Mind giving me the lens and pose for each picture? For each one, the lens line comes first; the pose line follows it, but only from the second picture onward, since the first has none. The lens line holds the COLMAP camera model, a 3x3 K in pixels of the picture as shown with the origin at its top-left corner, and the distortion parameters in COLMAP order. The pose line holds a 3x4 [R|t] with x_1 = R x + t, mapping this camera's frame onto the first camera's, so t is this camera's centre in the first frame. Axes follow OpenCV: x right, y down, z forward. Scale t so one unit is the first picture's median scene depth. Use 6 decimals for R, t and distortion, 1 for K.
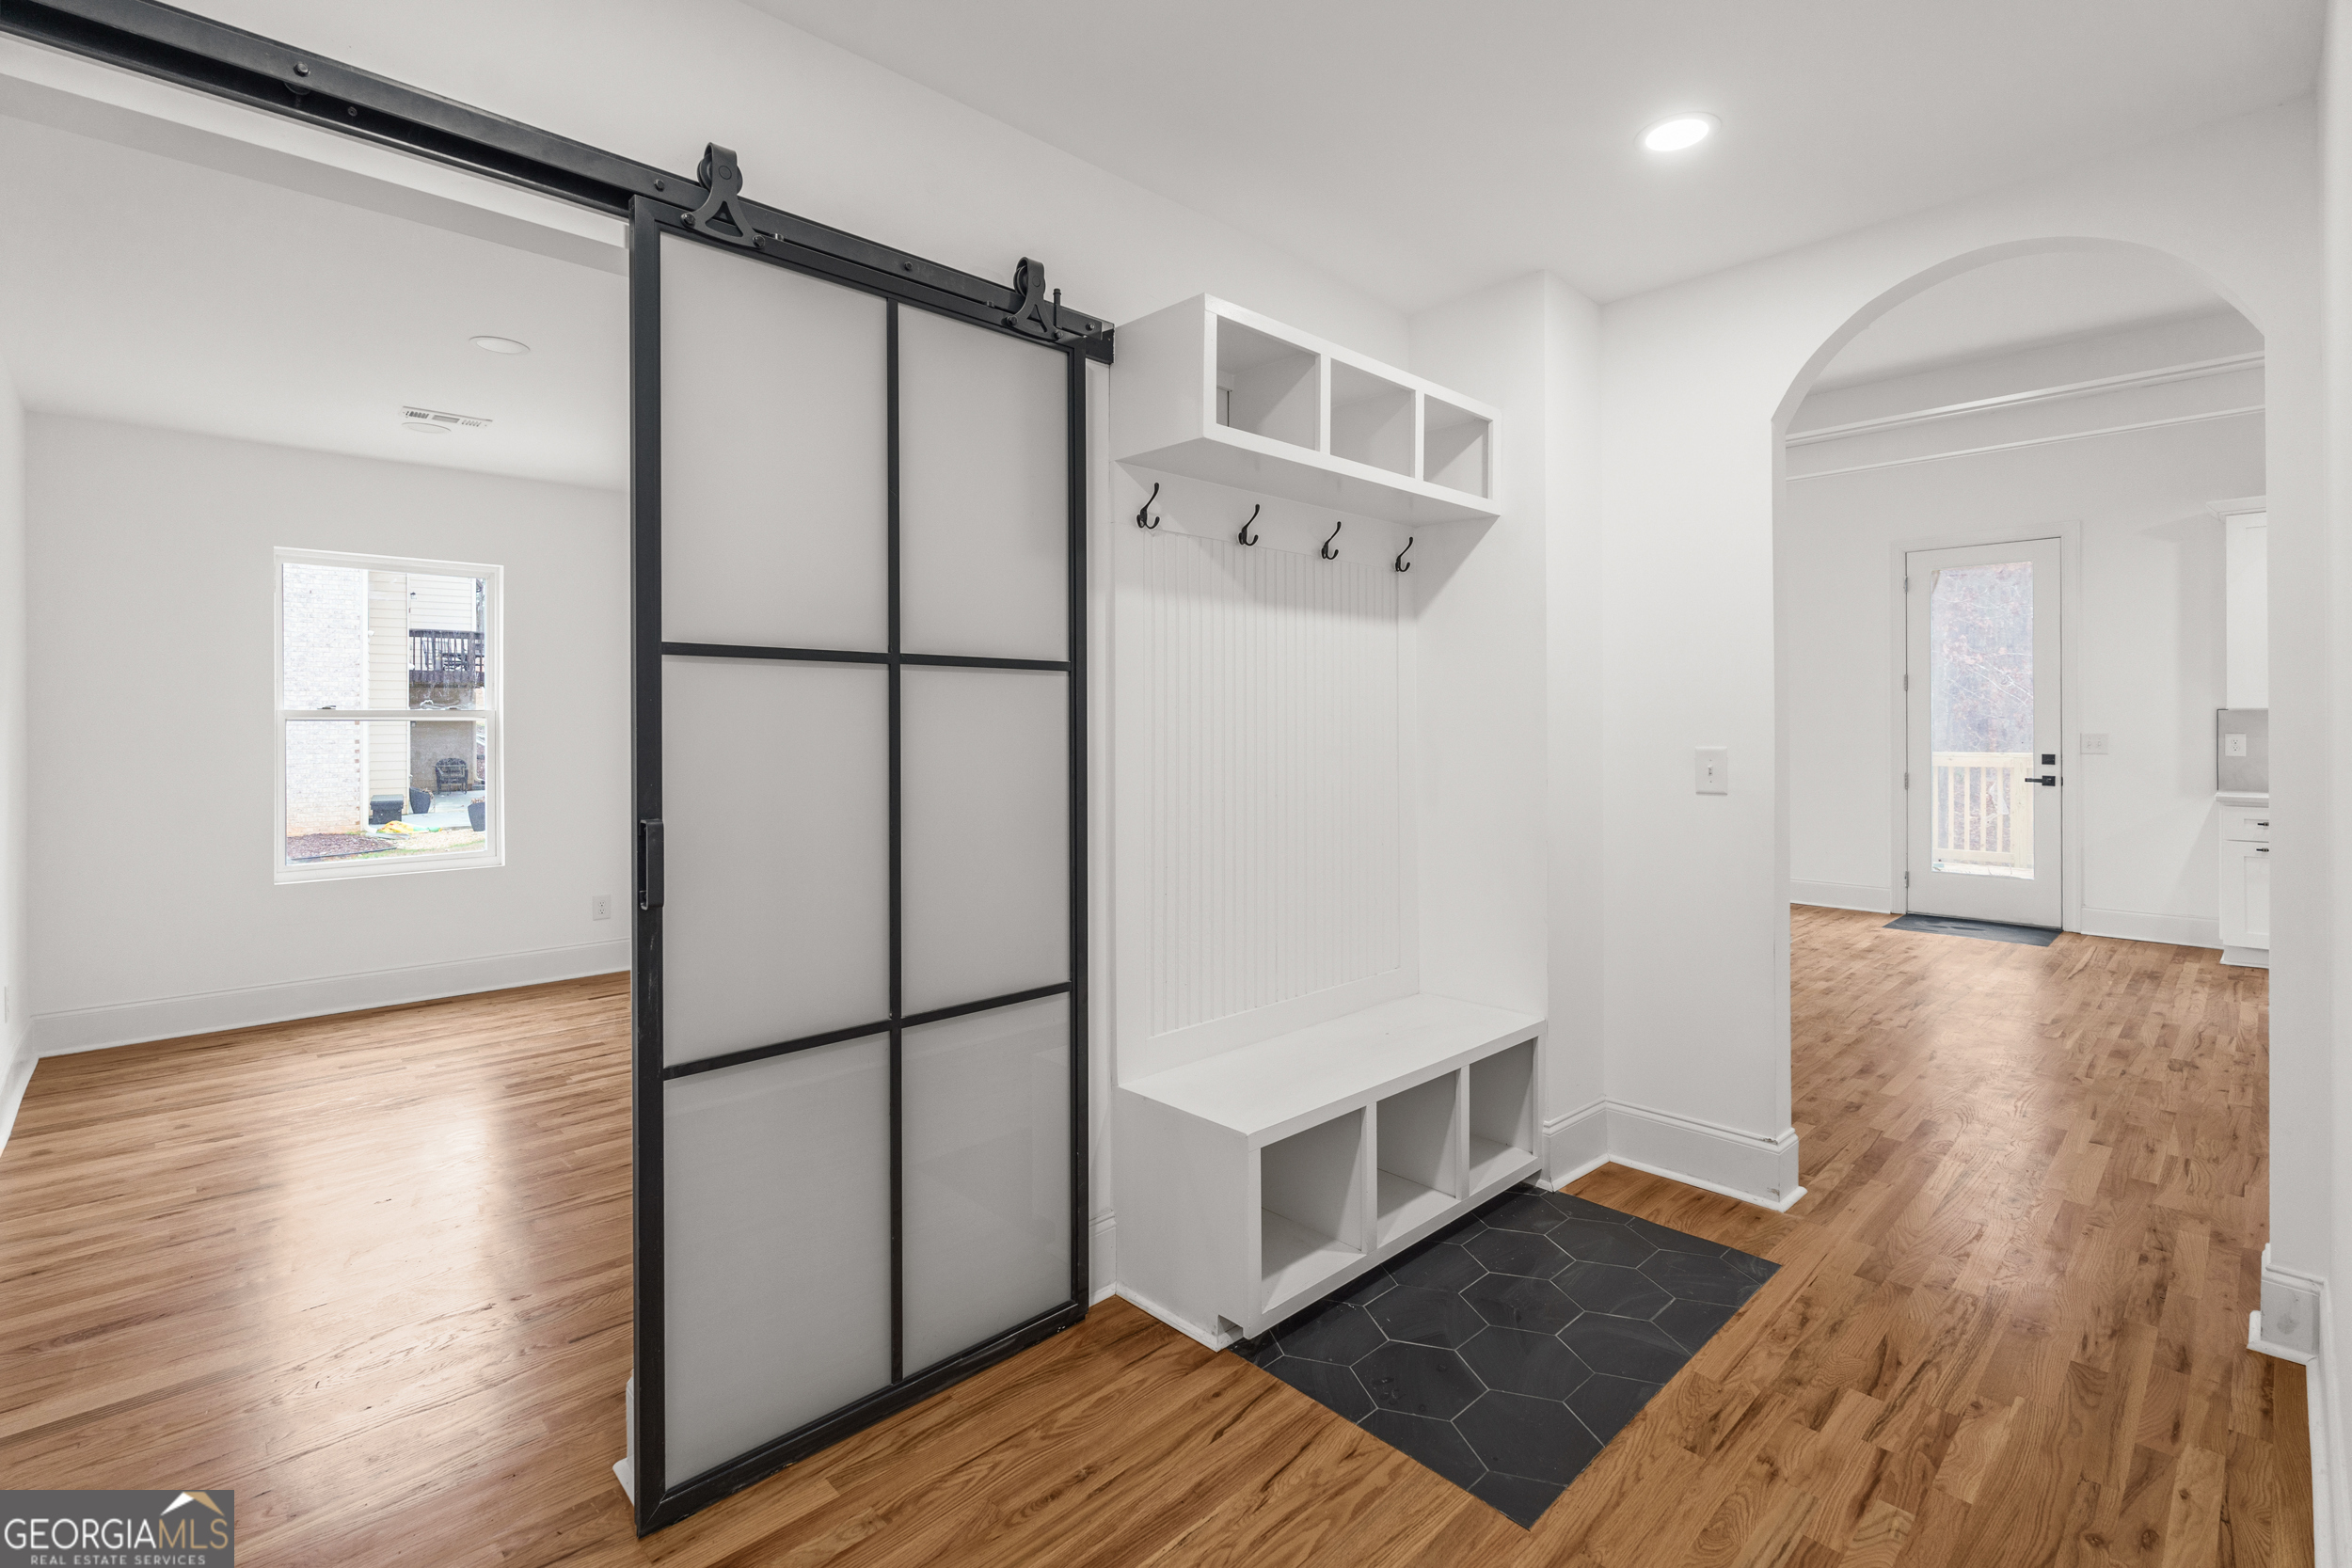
lens RADIAL K [[1053.6, 0, 1181.5], [0, 1053.6, 724.4], [0, 0, 1]] dist [-0.005767, 0.001369]
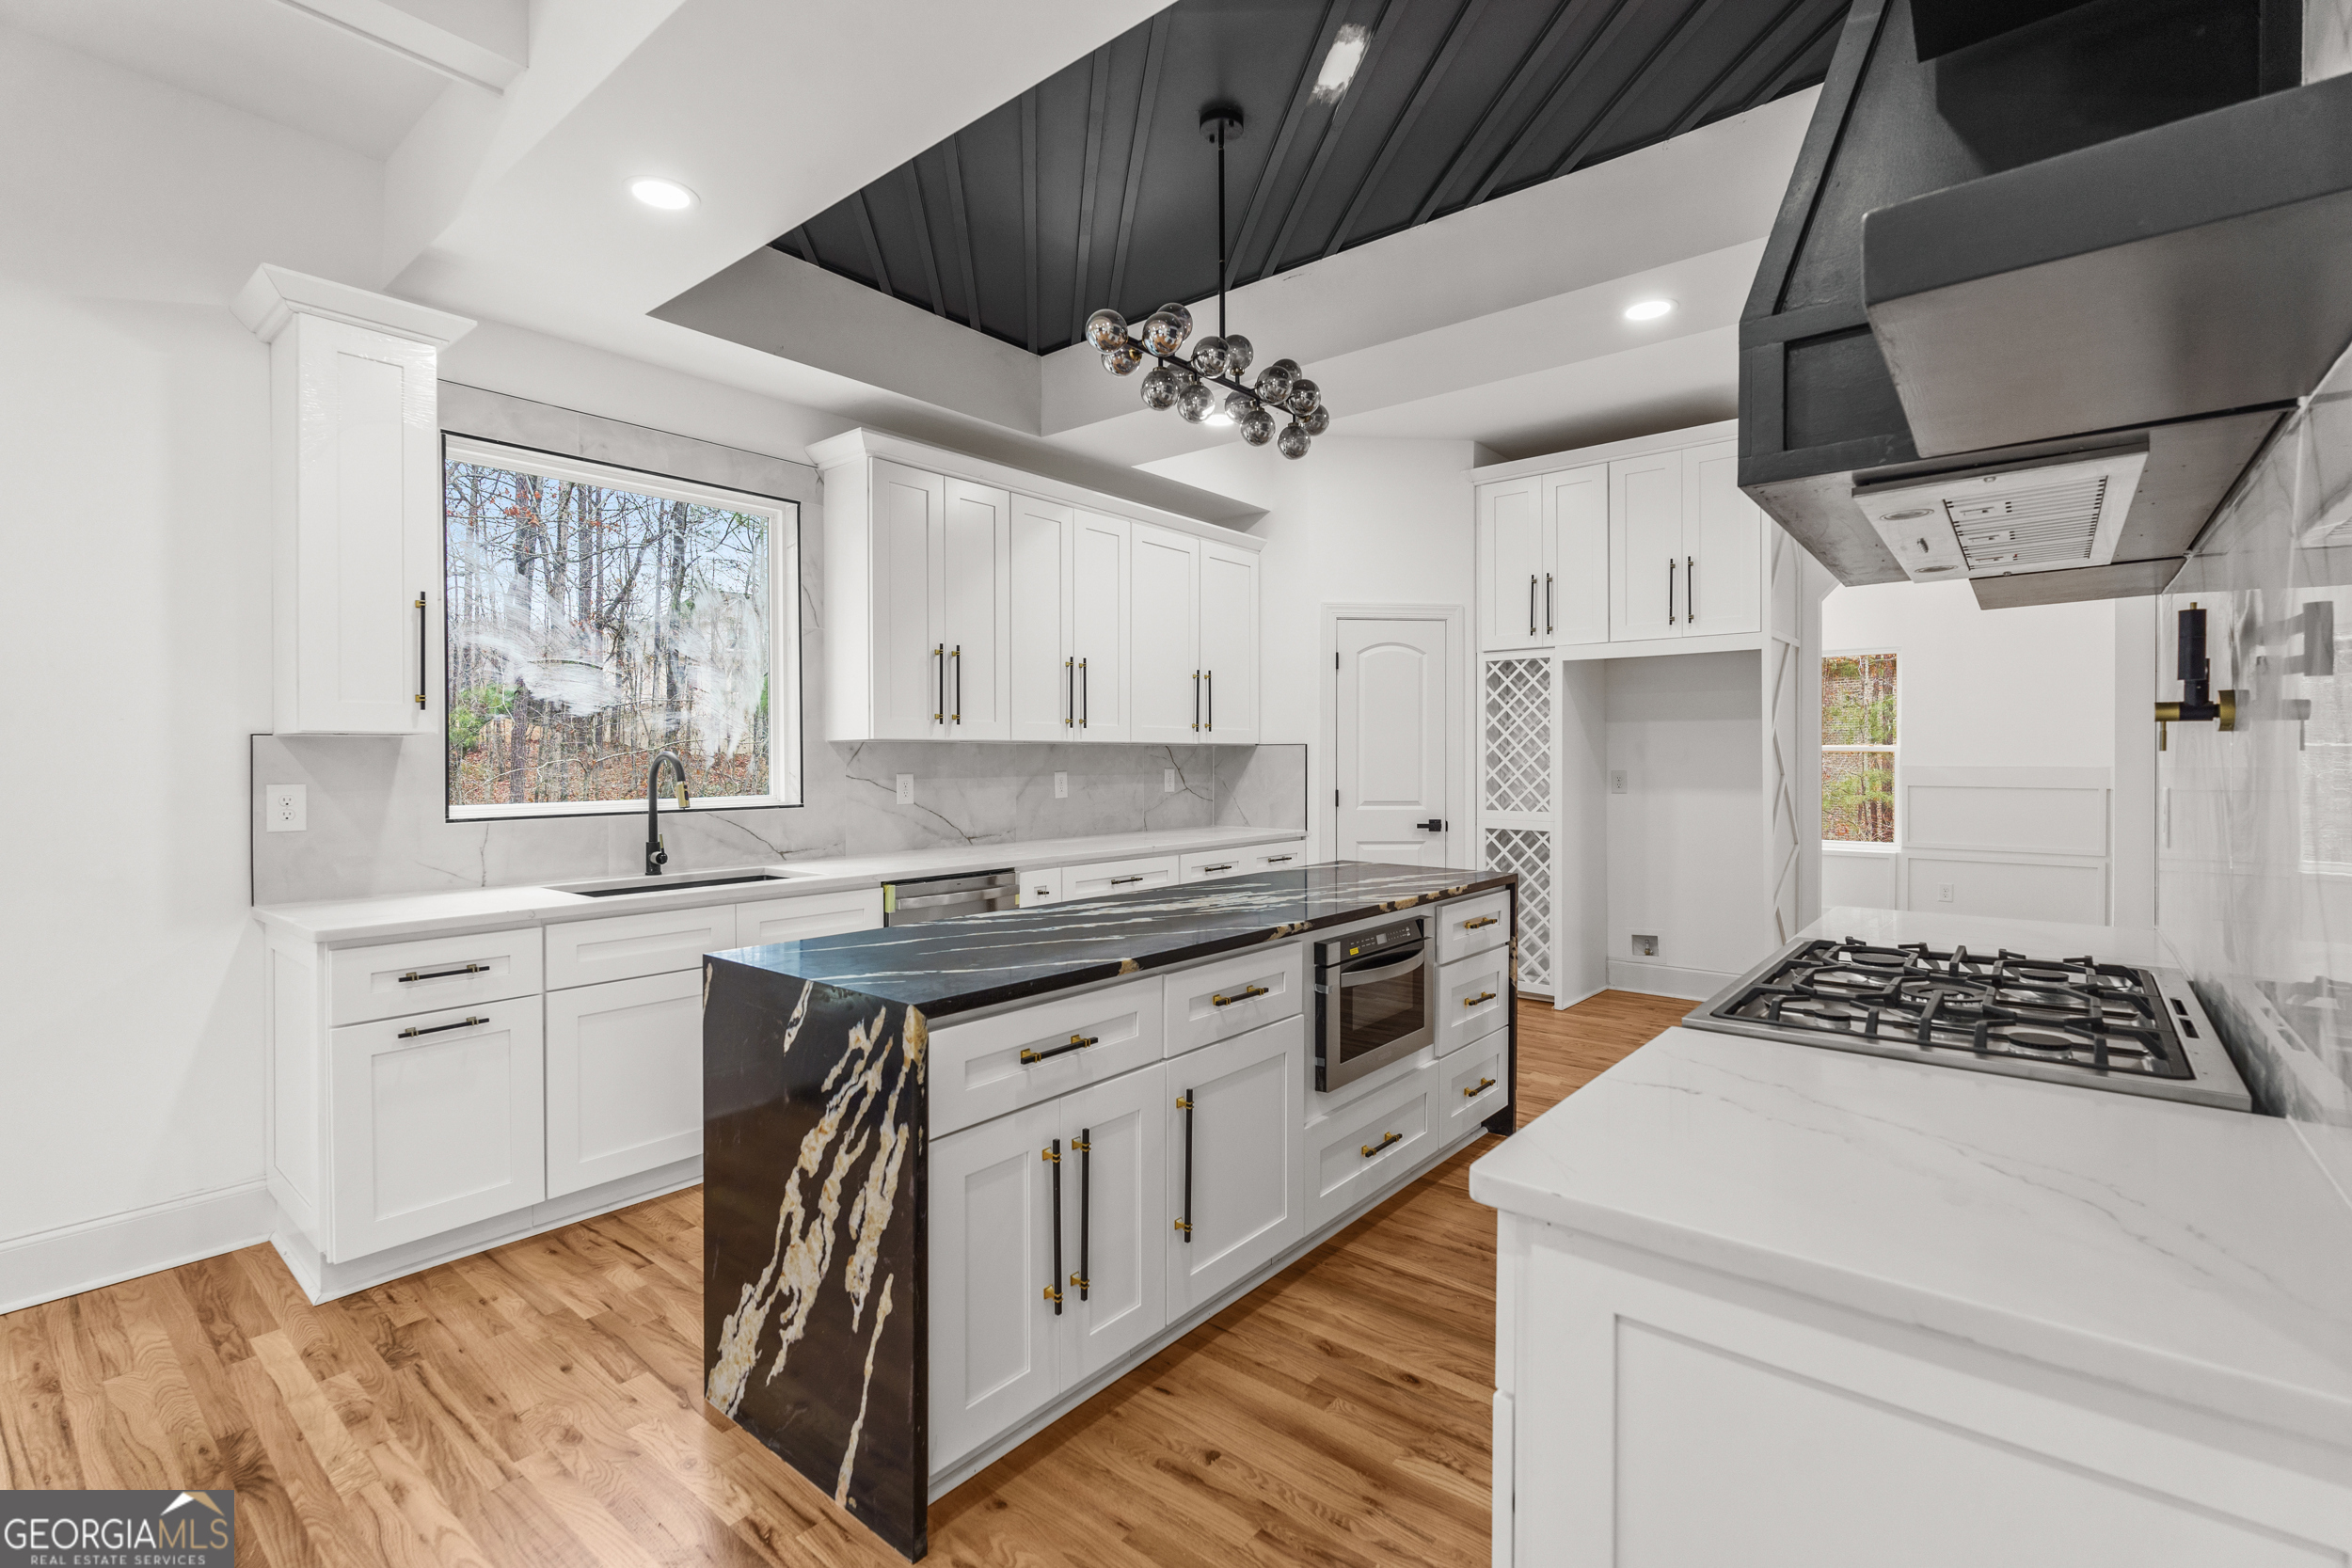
lens RADIAL K [[1053.6, 0, 1174.9], [0, 1053.6, 759.9], [0, 0, 1]] dist [-0.005767, 0.001369]
pose [[-0.113006, -0.002512, 0.993591, 0.444513], [0.001177, 0.999996, 0.002662, -0.002565], [-0.993594, 0.001470, -0.113003, 0.601631]]
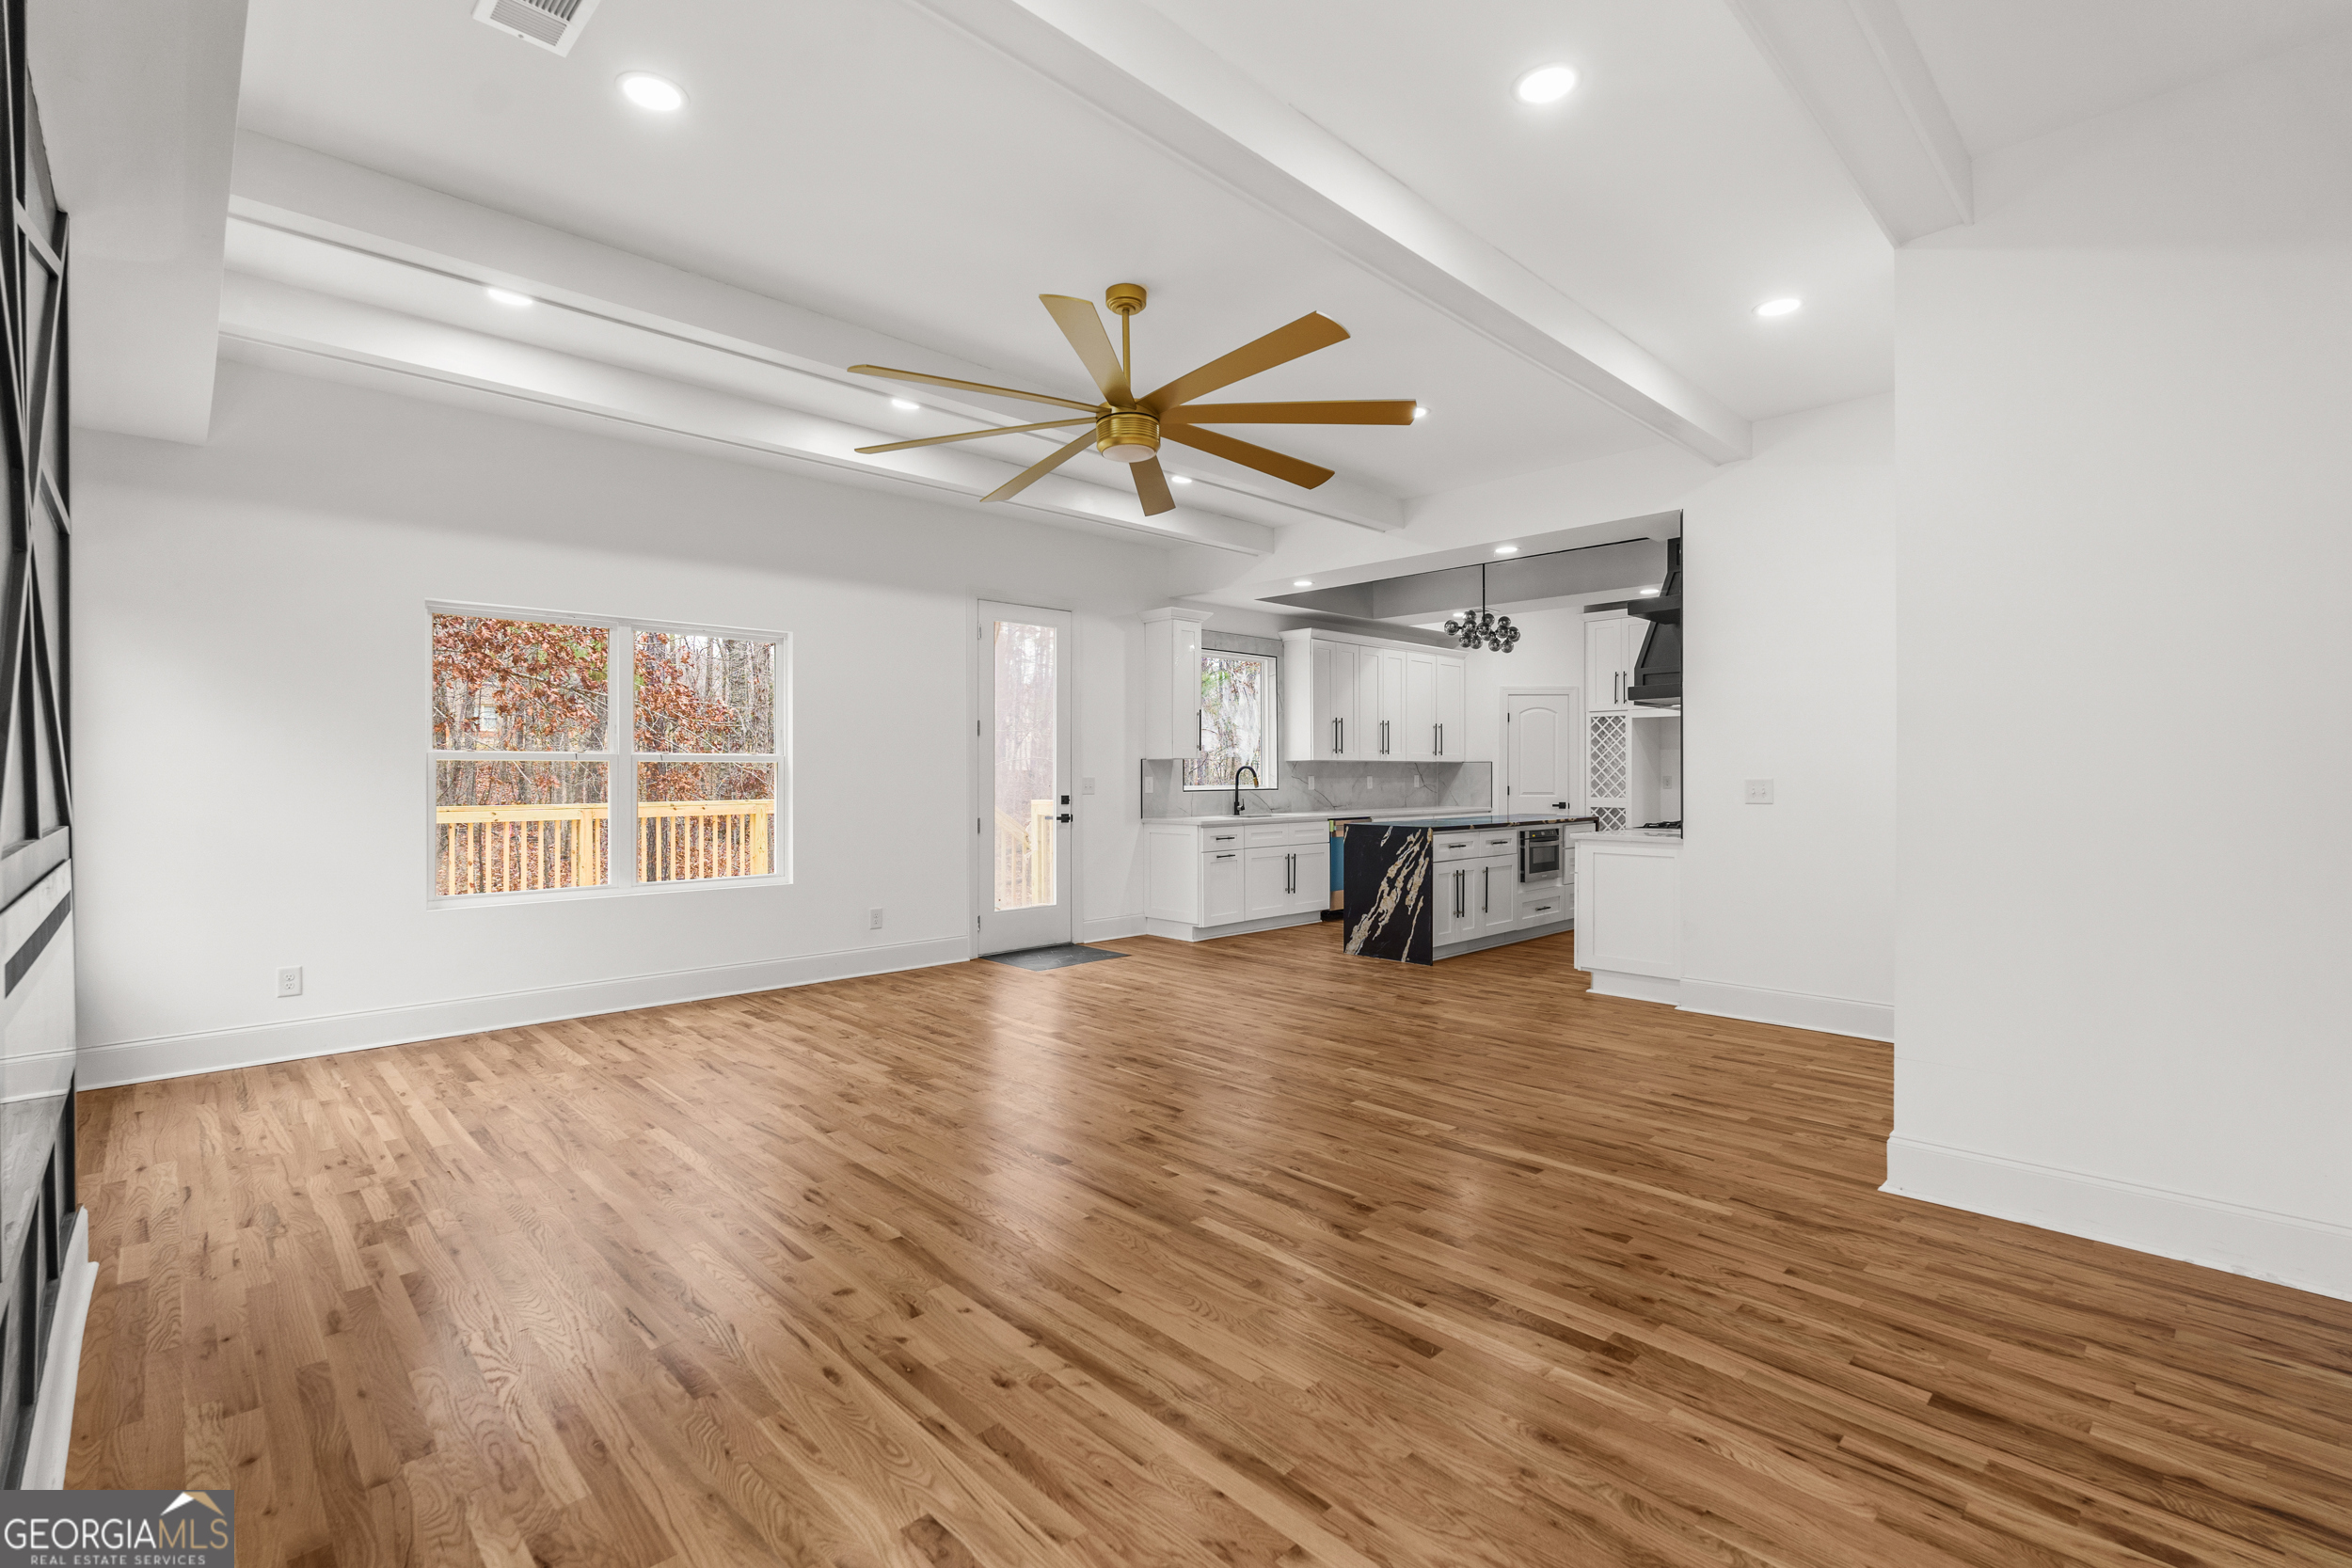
lens RADIAL K [[1053.6, 0, 1154.9], [0, 1053.6, 776.5], [0, 0, 1]] dist [-0.005767, 0.001369]
pose [[0.011102, -0.003094, 0.999934, -0.359444], [0.002129, 0.999993, 0.003070, 0.003924], [-0.999936, 0.002095, 0.011109, 0.905467]]
